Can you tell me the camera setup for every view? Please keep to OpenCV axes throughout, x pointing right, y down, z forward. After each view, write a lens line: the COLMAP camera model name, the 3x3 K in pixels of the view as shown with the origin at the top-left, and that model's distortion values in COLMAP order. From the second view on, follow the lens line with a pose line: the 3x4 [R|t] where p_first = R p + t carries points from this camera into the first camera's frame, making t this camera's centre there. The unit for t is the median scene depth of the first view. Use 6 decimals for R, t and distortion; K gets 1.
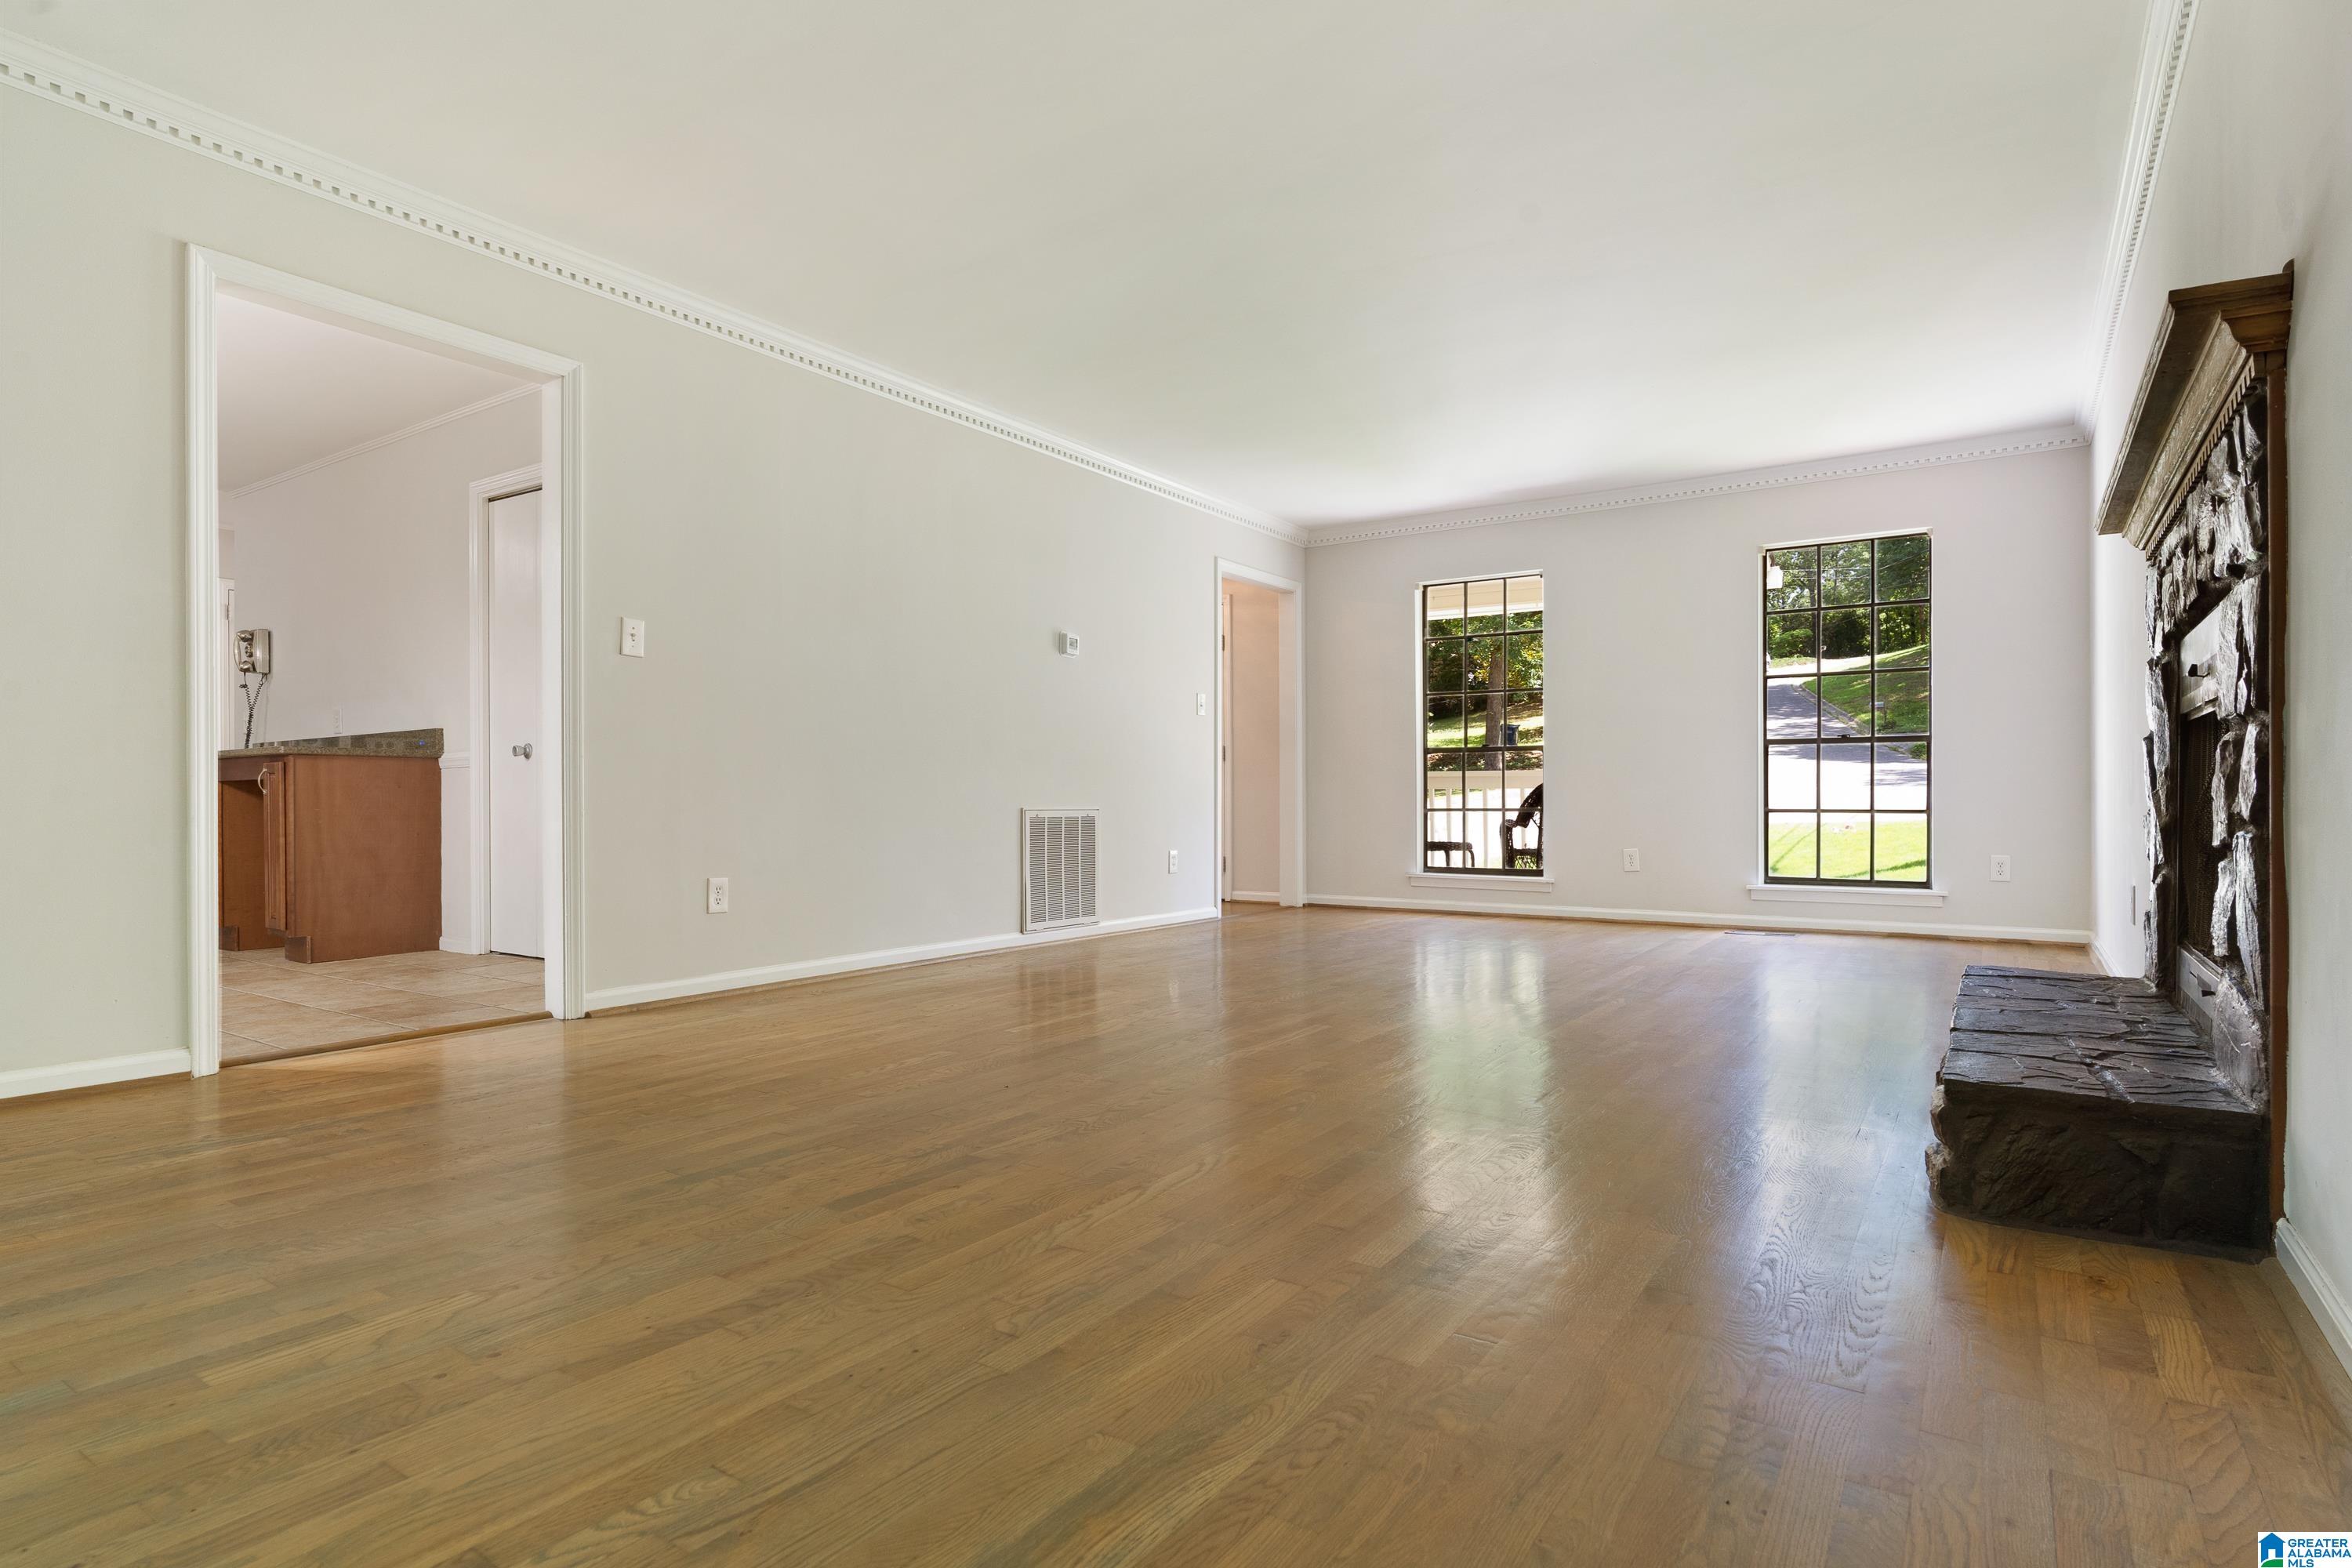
lens RADIAL K [[1201.6, 0, 1160.1], [0, 1201.6, 785.3], [0, 0, 1]] dist [-0.004173, 0.003579]
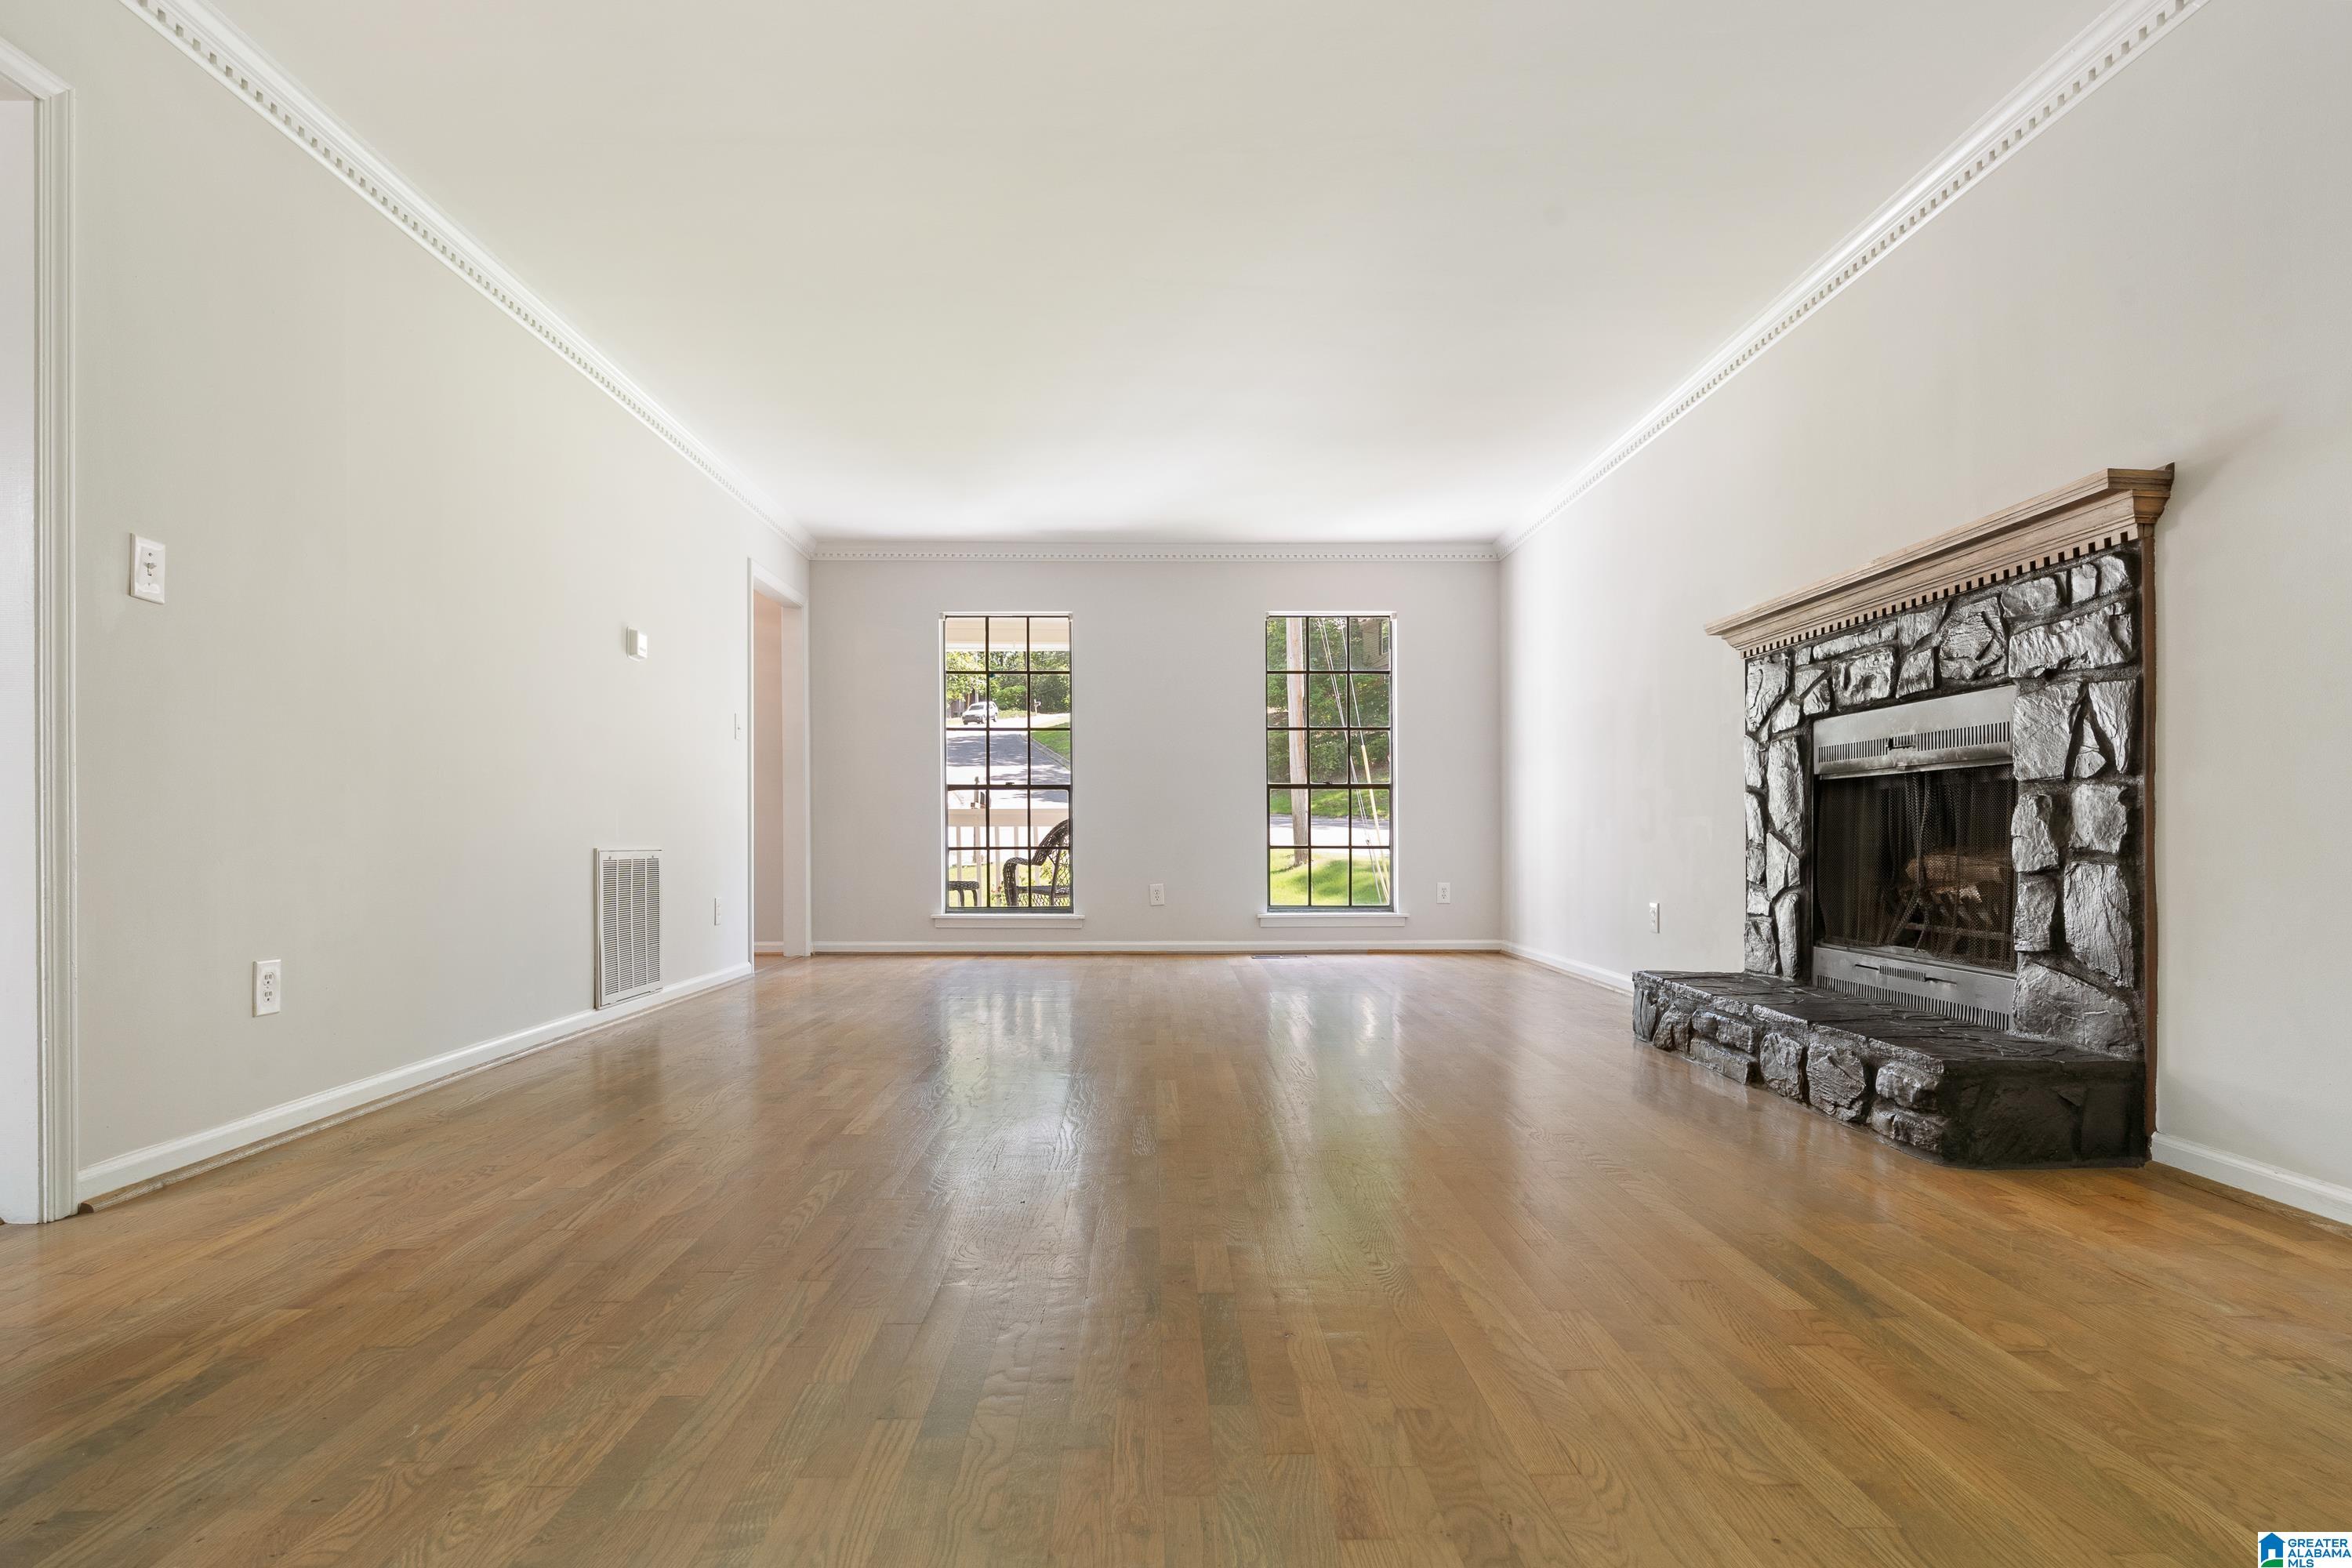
lens RADIAL K [[1201.6, 0, 1139.6], [0, 1201.6, 816.4], [0, 0, 1]] dist [-0.004173, 0.003579]
pose [[0.821876, 0.009851, 0.569581, -0.255372], [-0.006703, 0.999948, -0.007622, 0.001533], [-0.569627, 0.002447, 0.821900, 0.151085]]
